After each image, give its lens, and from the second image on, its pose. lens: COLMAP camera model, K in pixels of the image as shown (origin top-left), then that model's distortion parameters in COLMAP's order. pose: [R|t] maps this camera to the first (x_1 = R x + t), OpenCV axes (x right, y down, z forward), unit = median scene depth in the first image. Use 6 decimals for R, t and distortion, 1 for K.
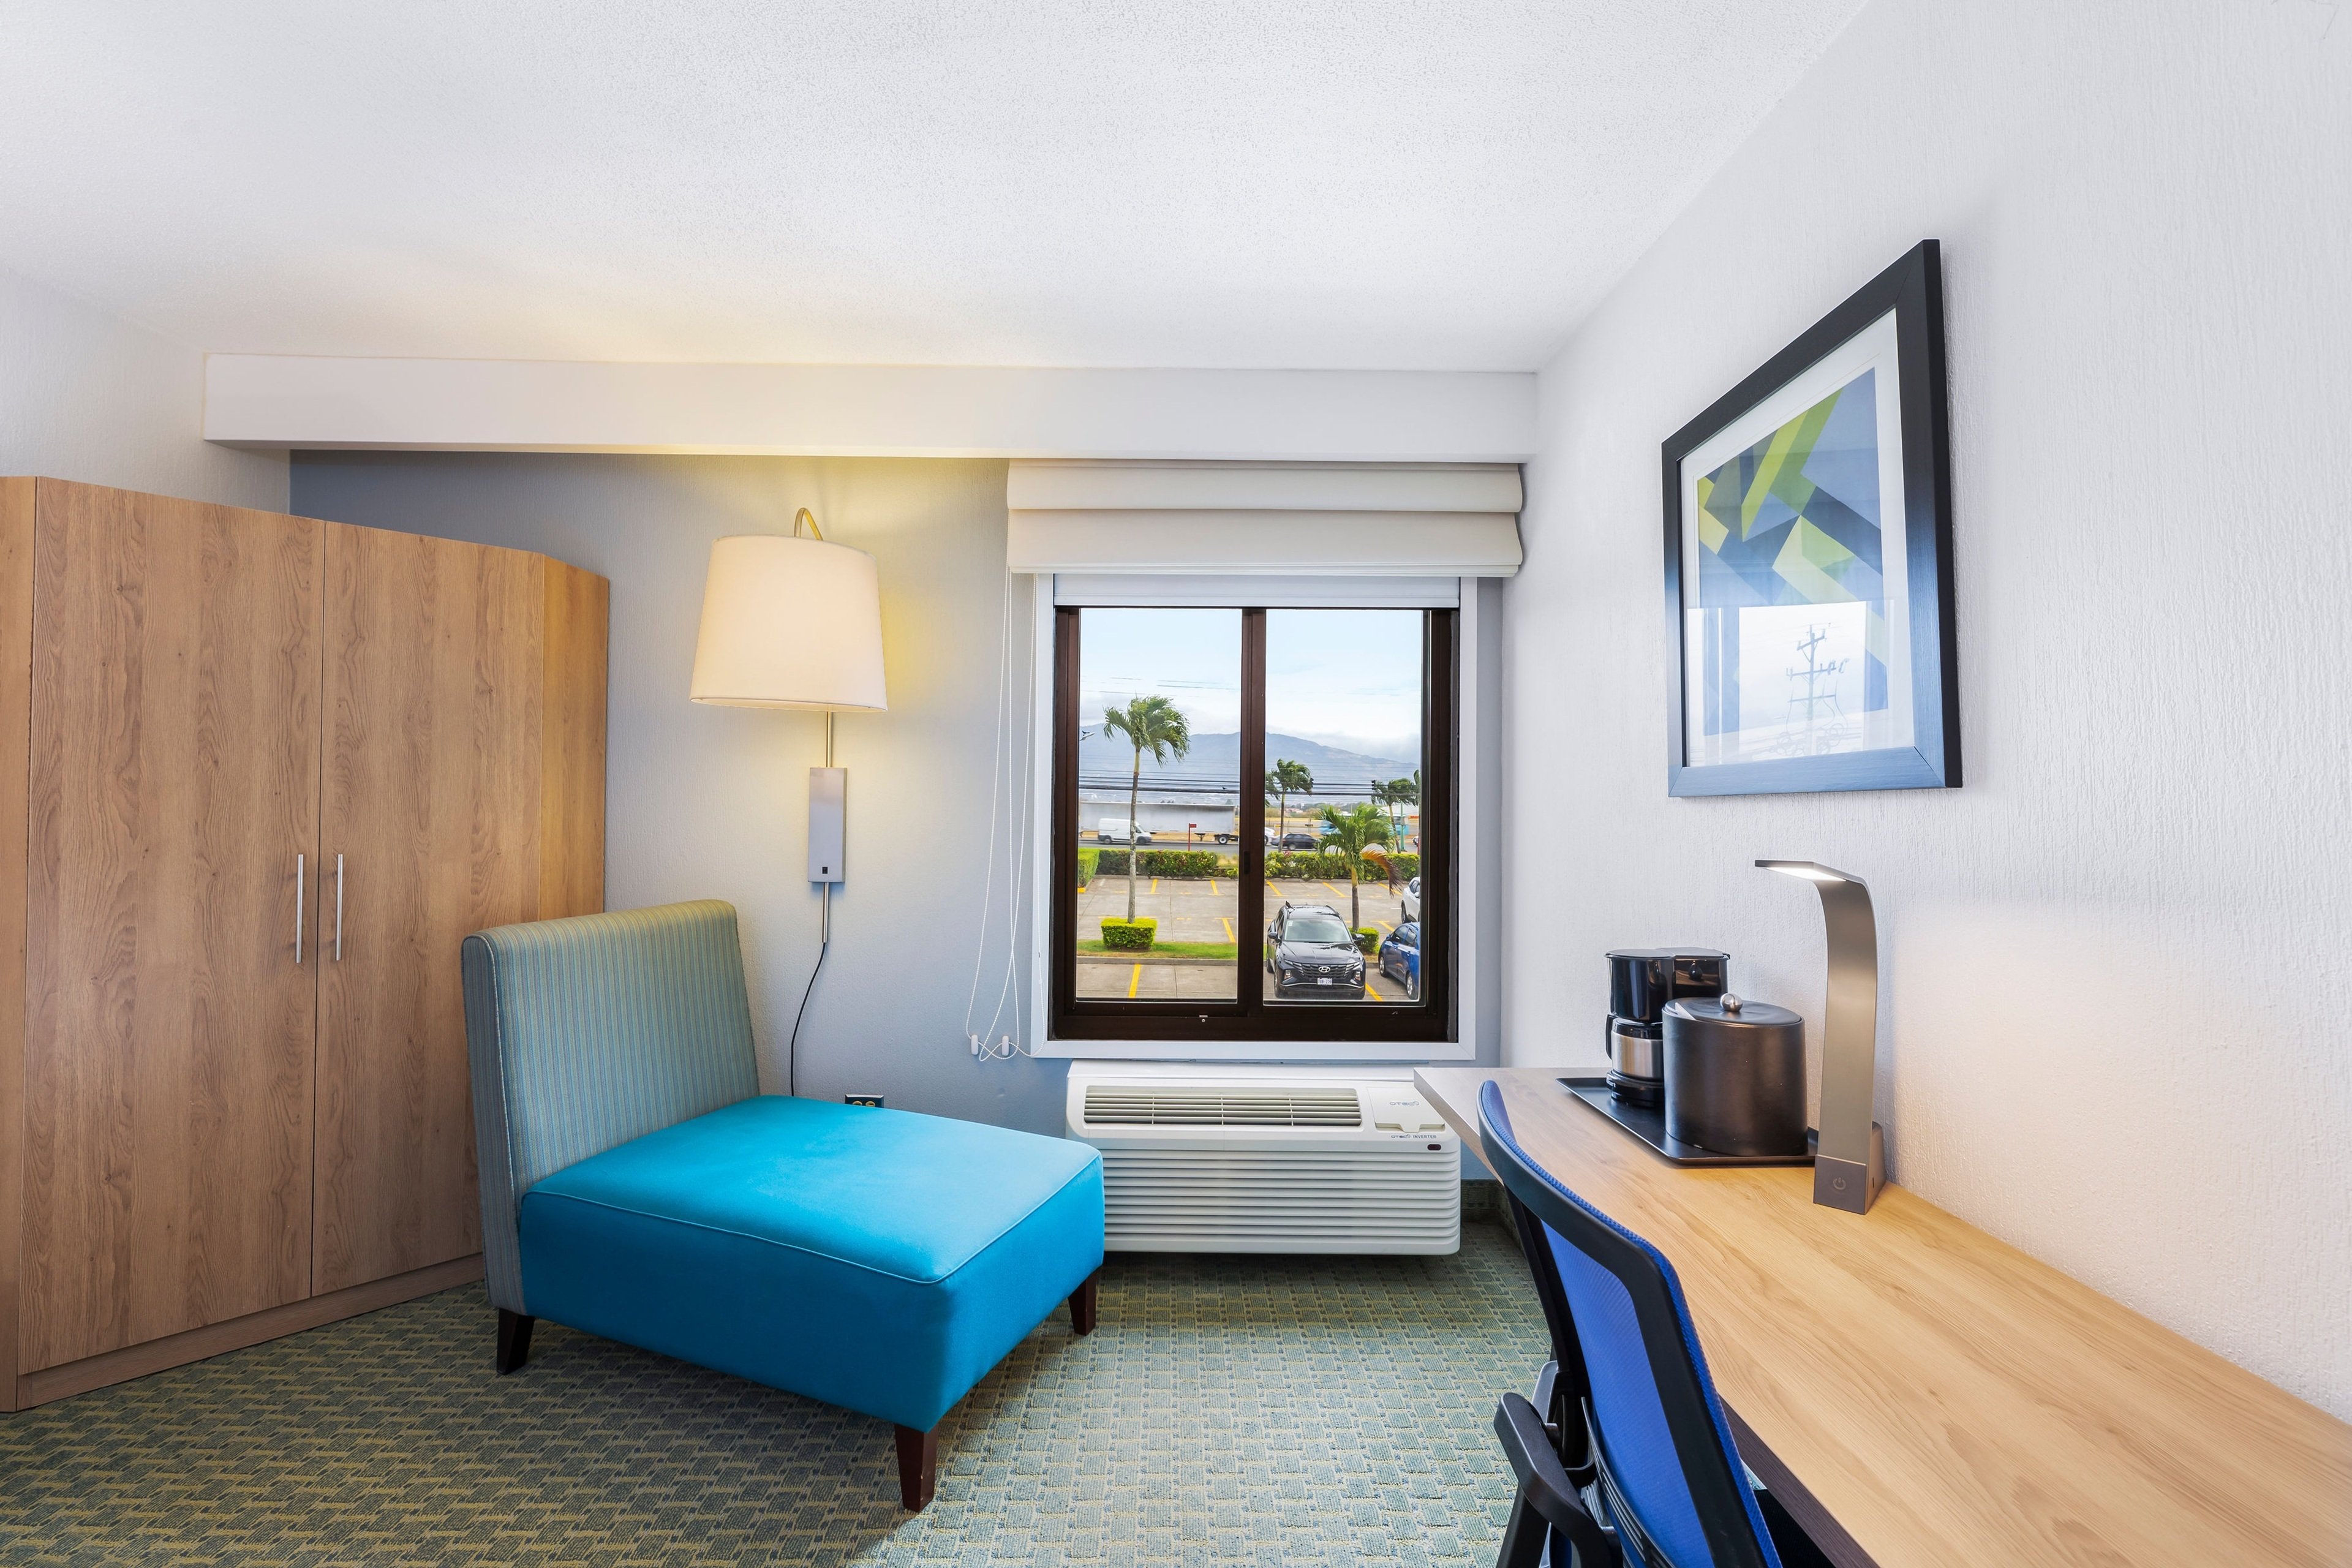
lens RADIAL K [[1006.8, 0, 1187.4], [0, 1006.8, 790.0], [0, 0, 1]] dist [-0.009295, 0.000064]
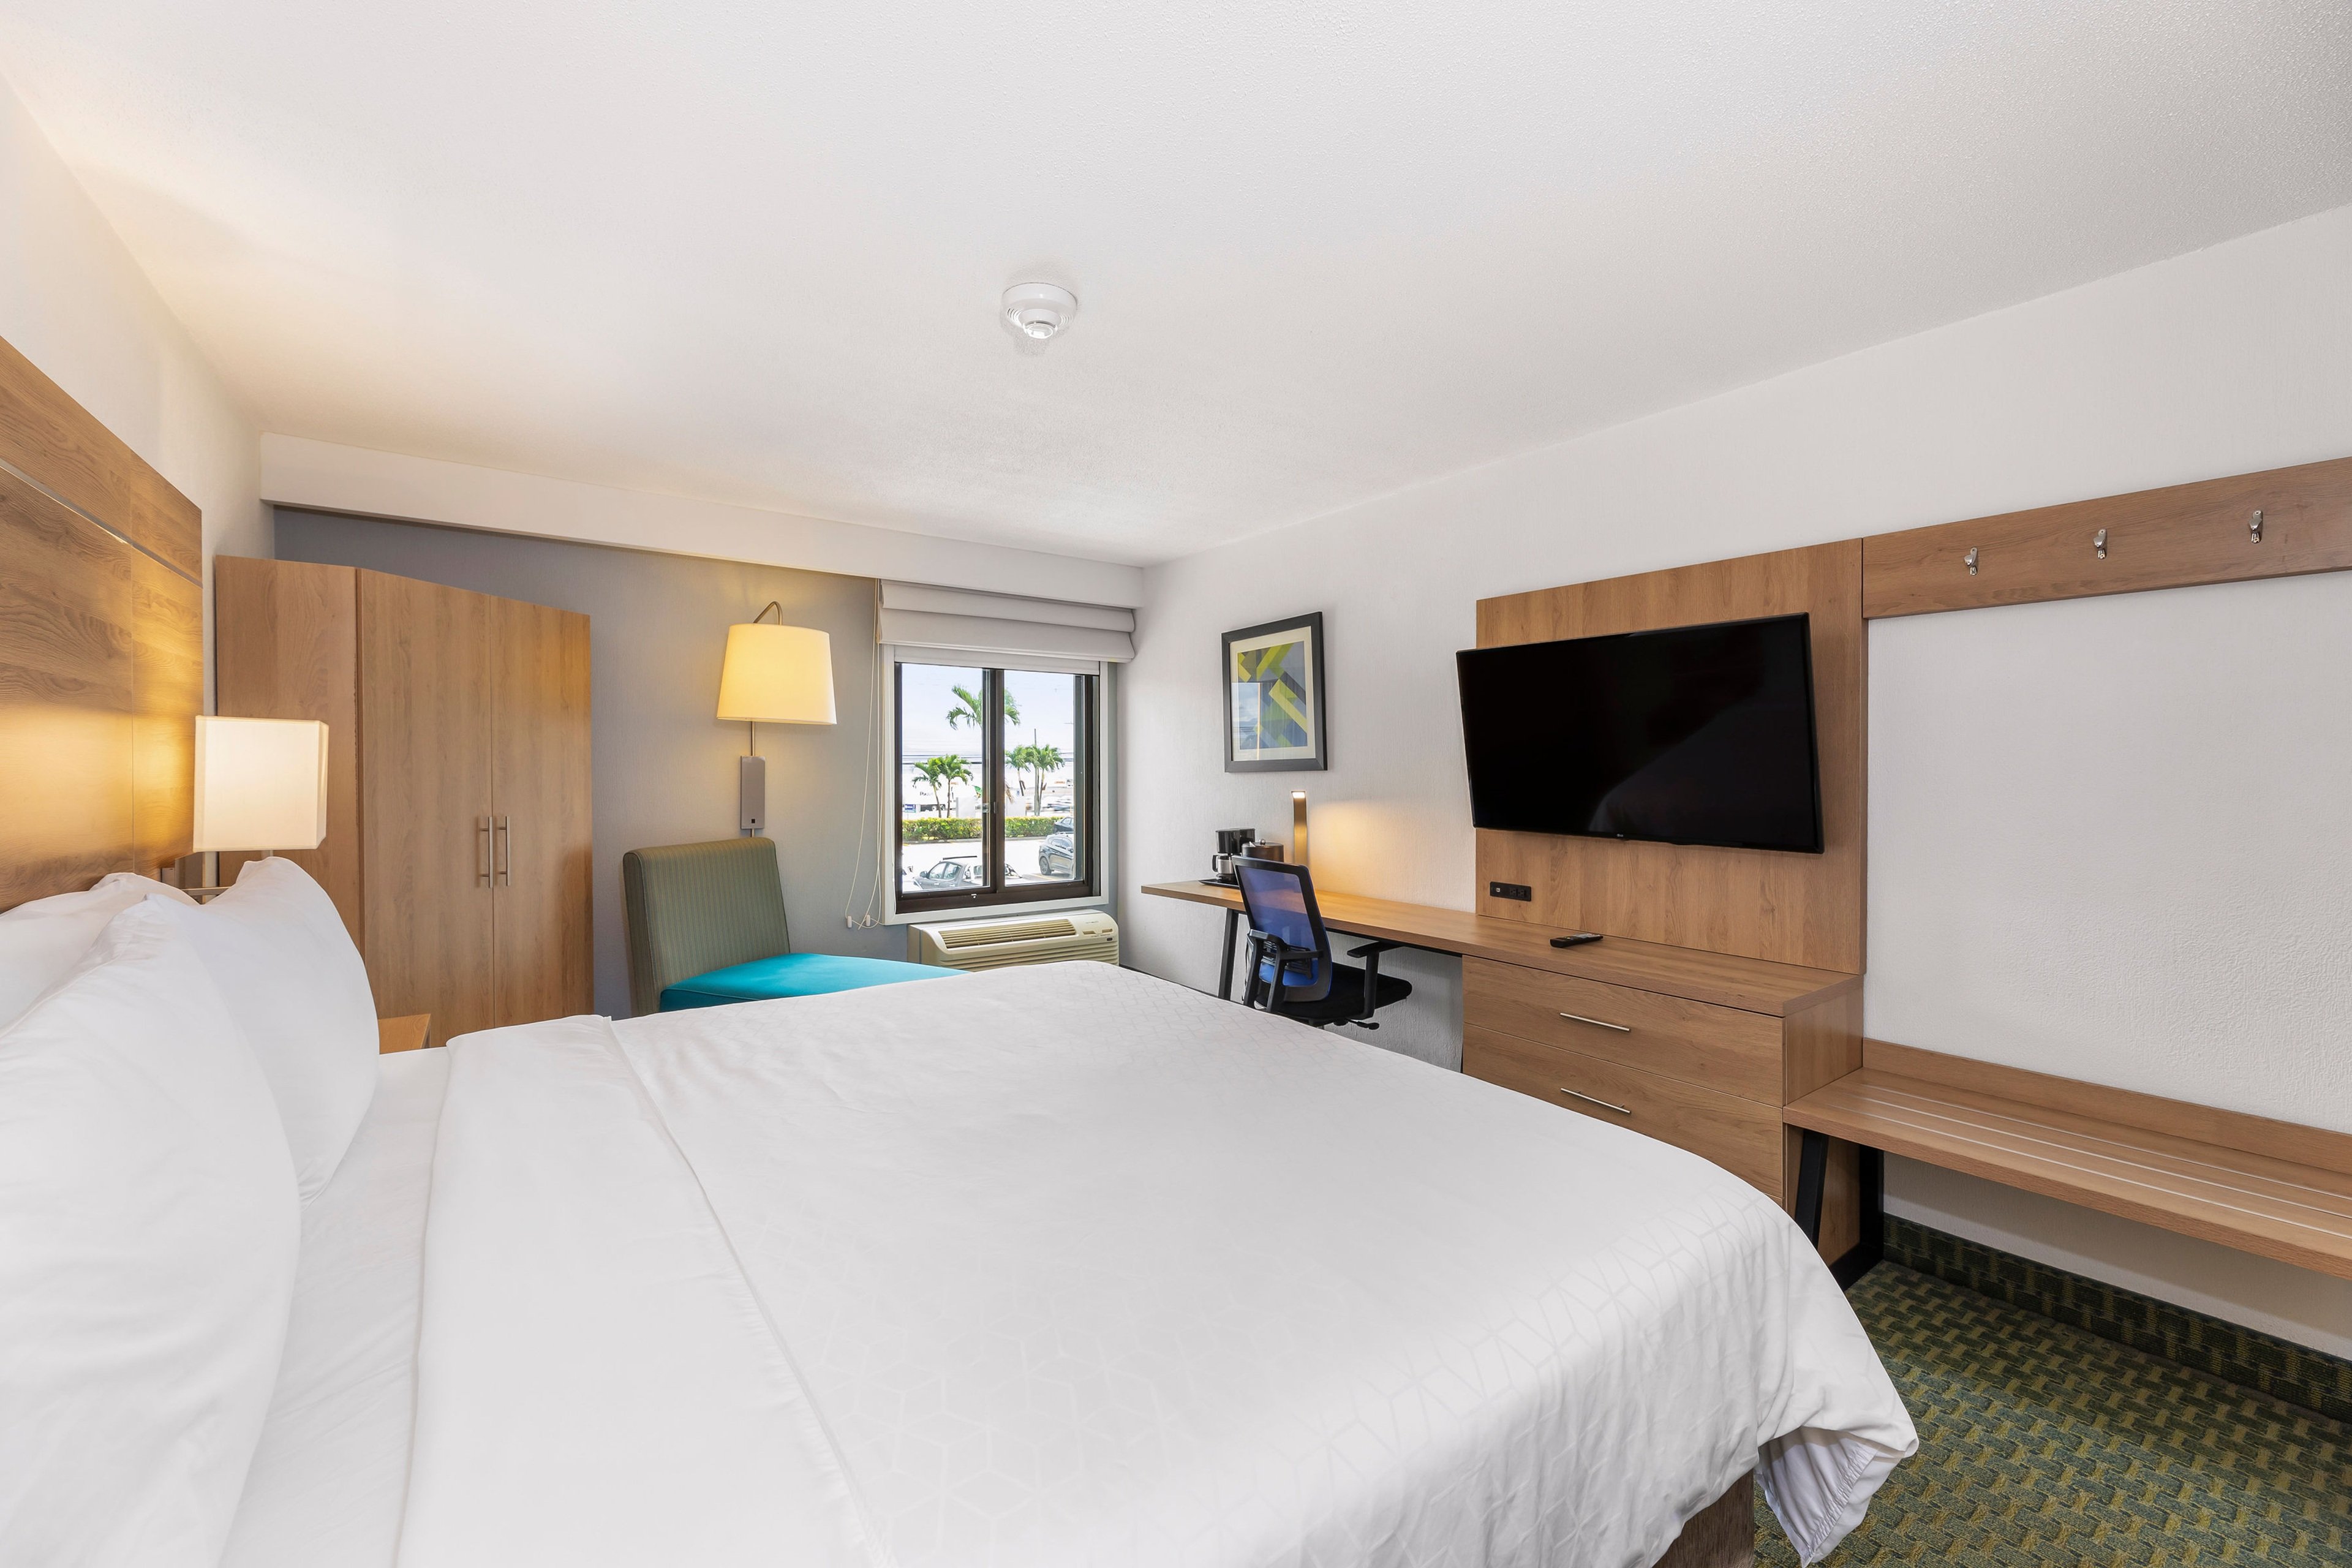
lens RADIAL K [[926.4, 0, 1179.4], [0, 926.4, 779.6], [0, 0, 1]] dist [0.001506, -0.000159]
pose [[0.823010, -0.012558, 0.567888, -0.777023], [0.000088, 0.999758, 0.021981, -0.021675], [-0.568027, -0.018041, 0.822812, -0.715658]]
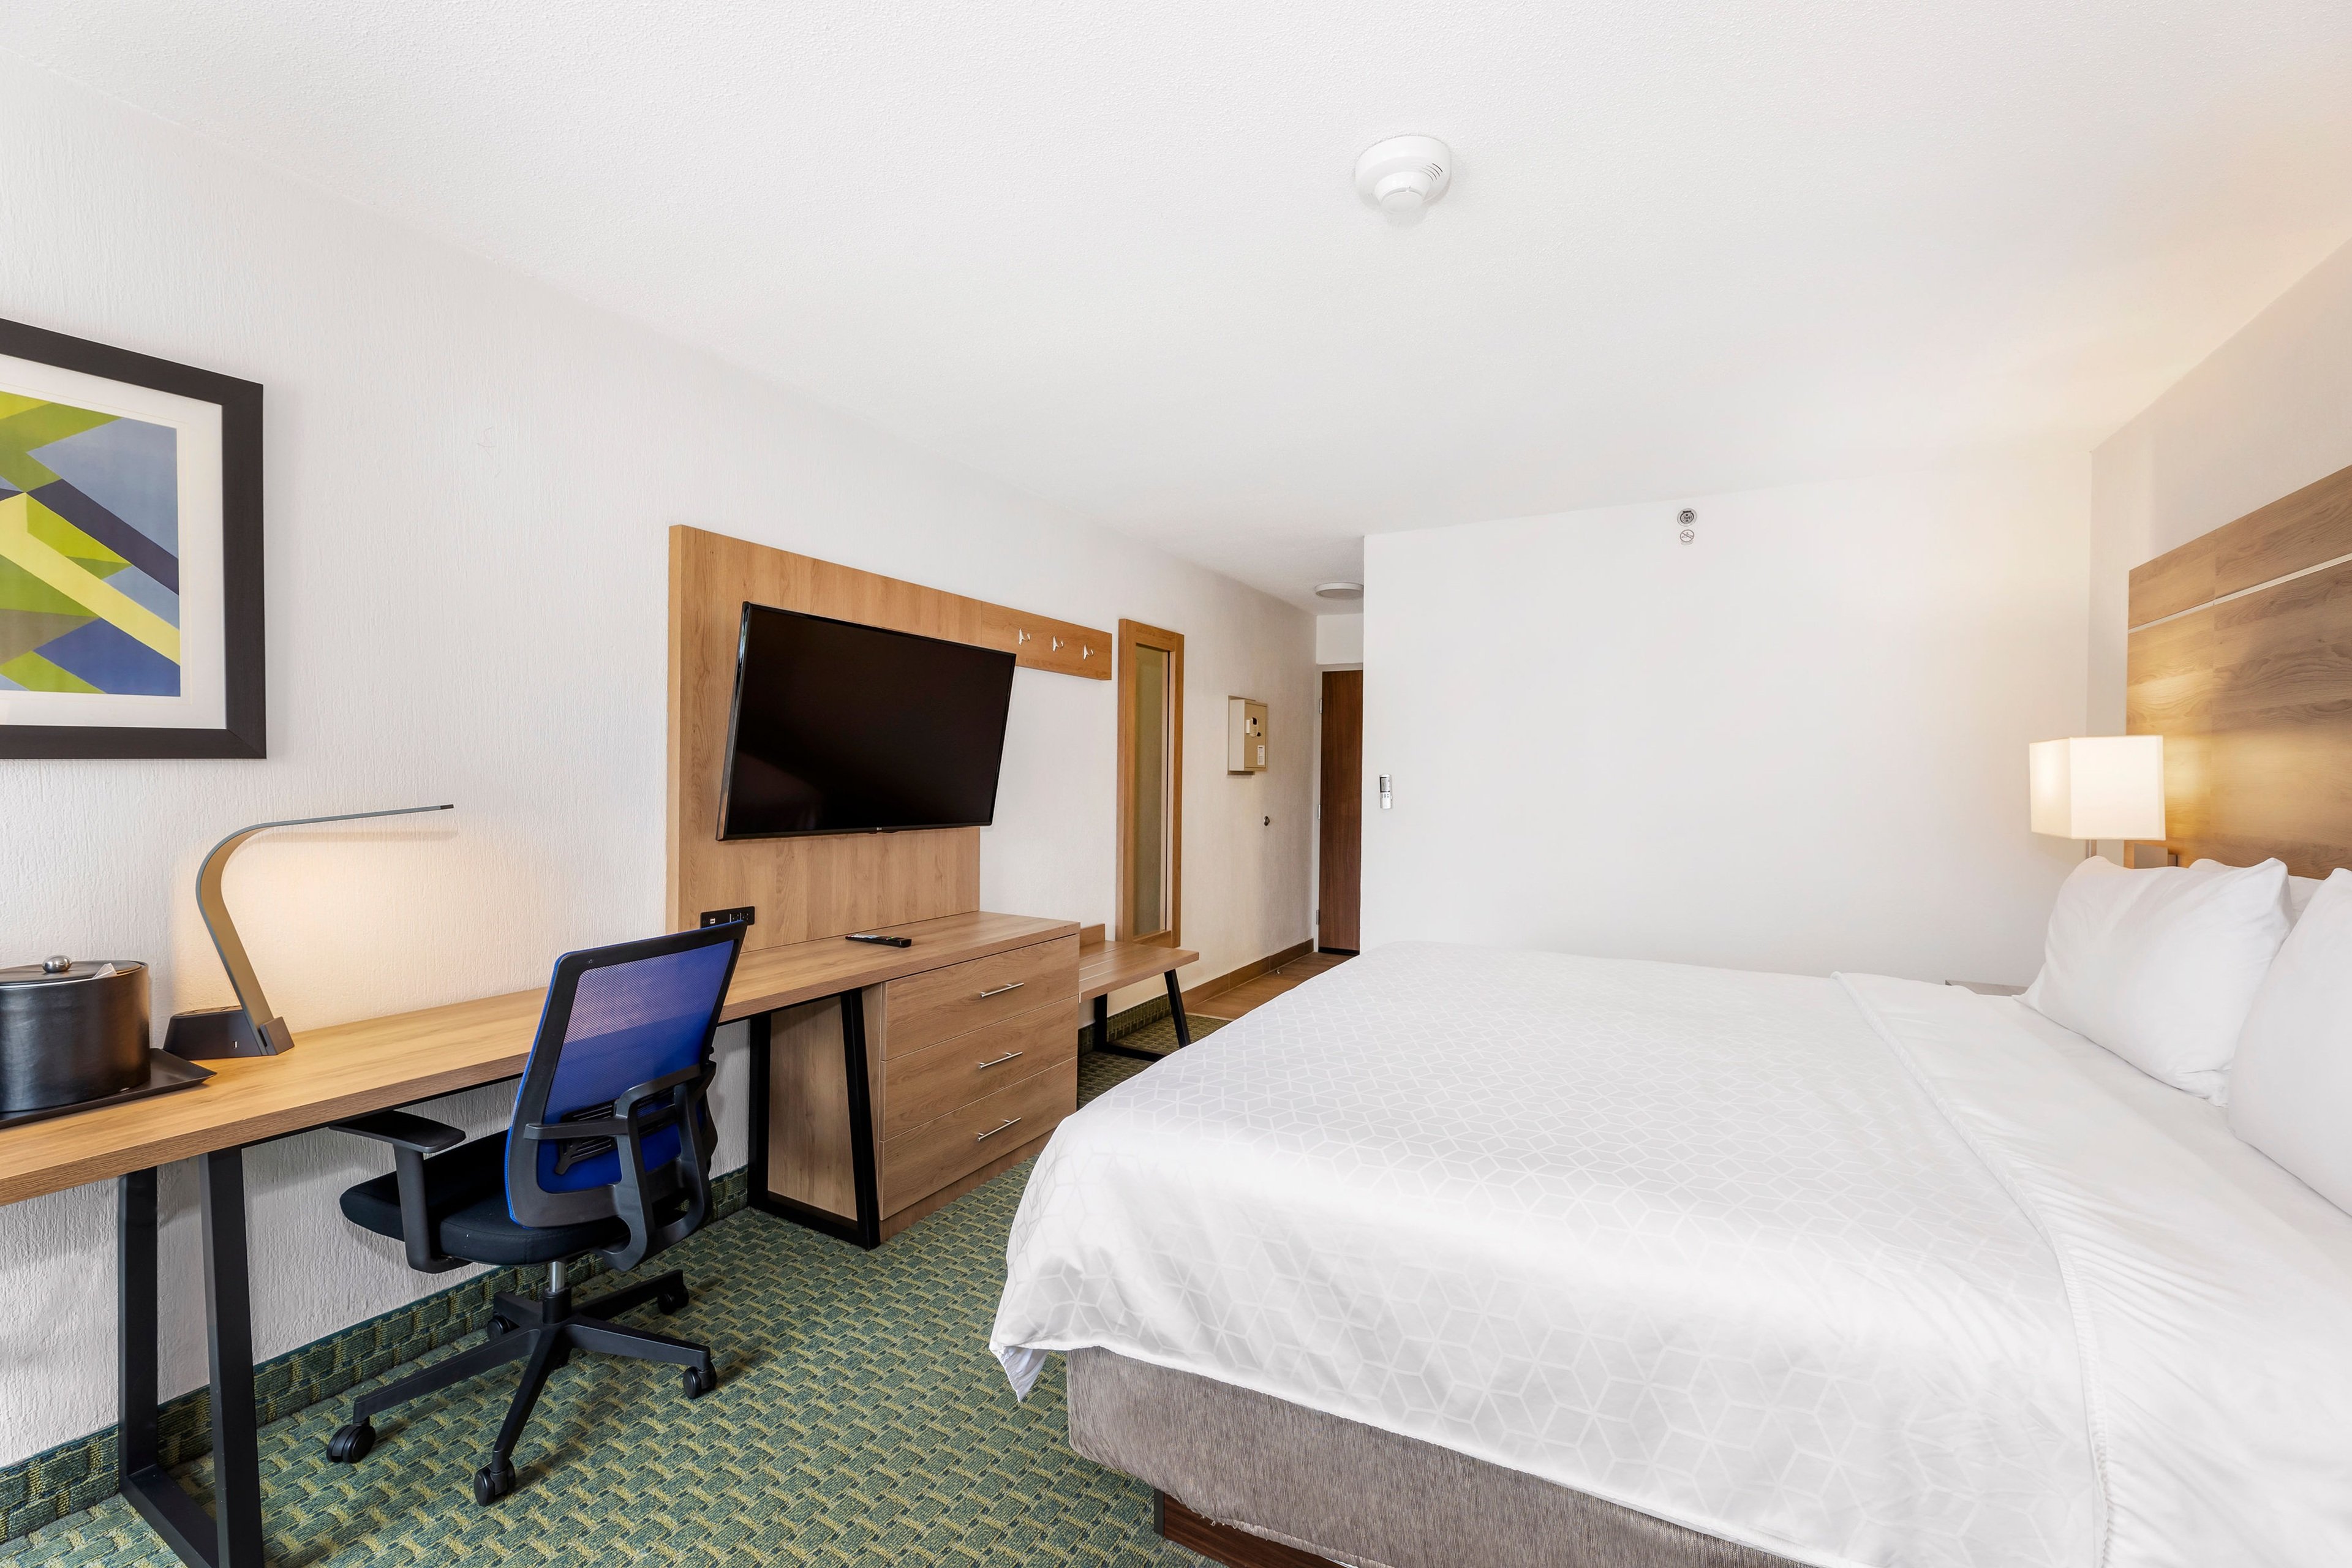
lens RADIAL K [[984.4, 0, 1176.0], [0, 984.4, 784.0], [0, 0, 1]] dist [0.001388, 0.000144]
pose [[-0.872011, -0.020530, 0.489055, -0.598778], [-0.017552, 0.999789, 0.010673, -0.002829], [-0.489171, 0.000723, -0.872188, 0.839132]]
